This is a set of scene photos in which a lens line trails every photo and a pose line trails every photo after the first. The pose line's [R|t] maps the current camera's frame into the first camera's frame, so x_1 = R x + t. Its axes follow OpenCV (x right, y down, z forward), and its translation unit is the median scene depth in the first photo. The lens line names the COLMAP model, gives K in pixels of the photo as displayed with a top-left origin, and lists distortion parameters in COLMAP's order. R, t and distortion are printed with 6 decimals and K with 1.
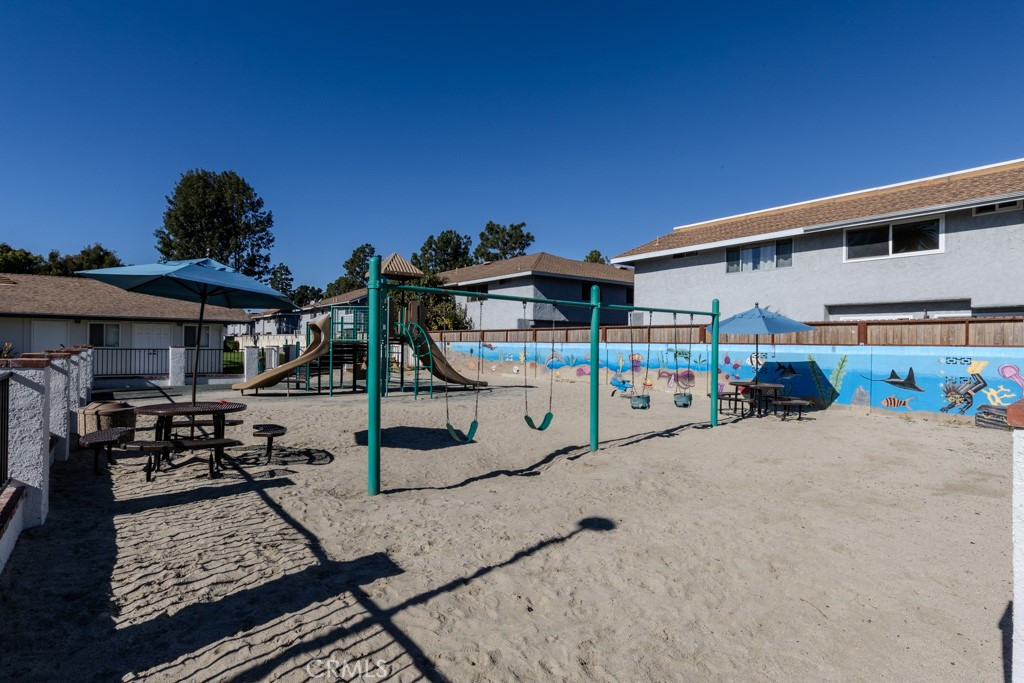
lens RADIAL K [[529.8, 0, 512.0], [0, 529.8, 341.5], [0, 0, 1]] dist [0.003984, 0.000113]
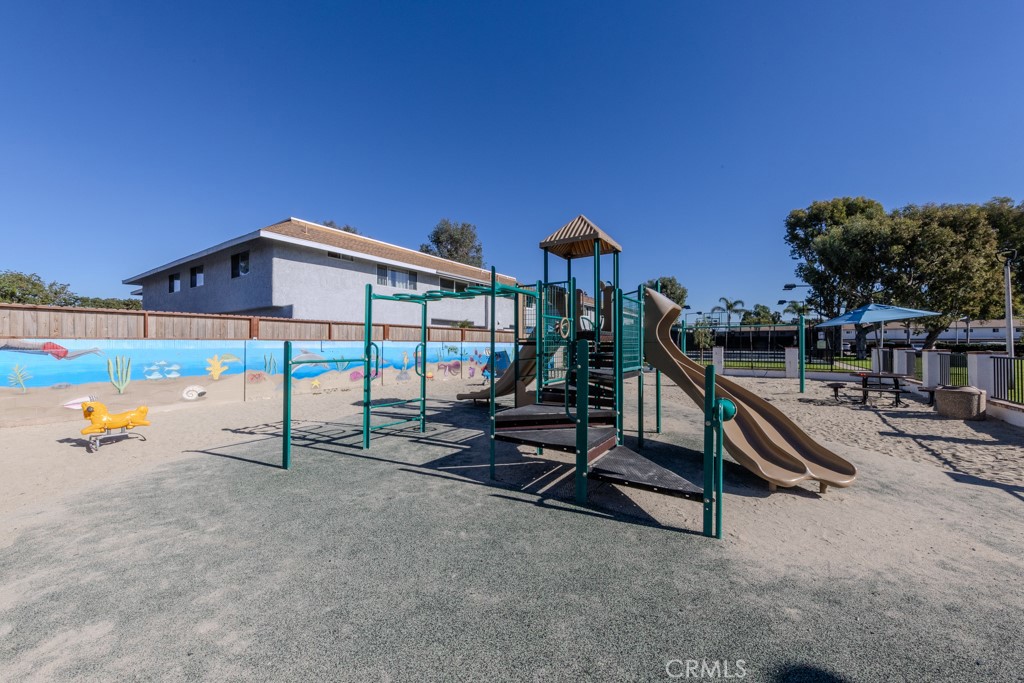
lens RADIAL K [[370.6, 0, 512.0], [0, 370.6, 341.5], [0, 0, 1]] dist [0.000695, -0.000011]
pose [[-0.327894, -0.010303, 0.944659, -0.528904], [-0.014988, 0.999871, 0.005703, -0.004078], [-0.944596, -0.012289, -0.328006, 1.002484]]
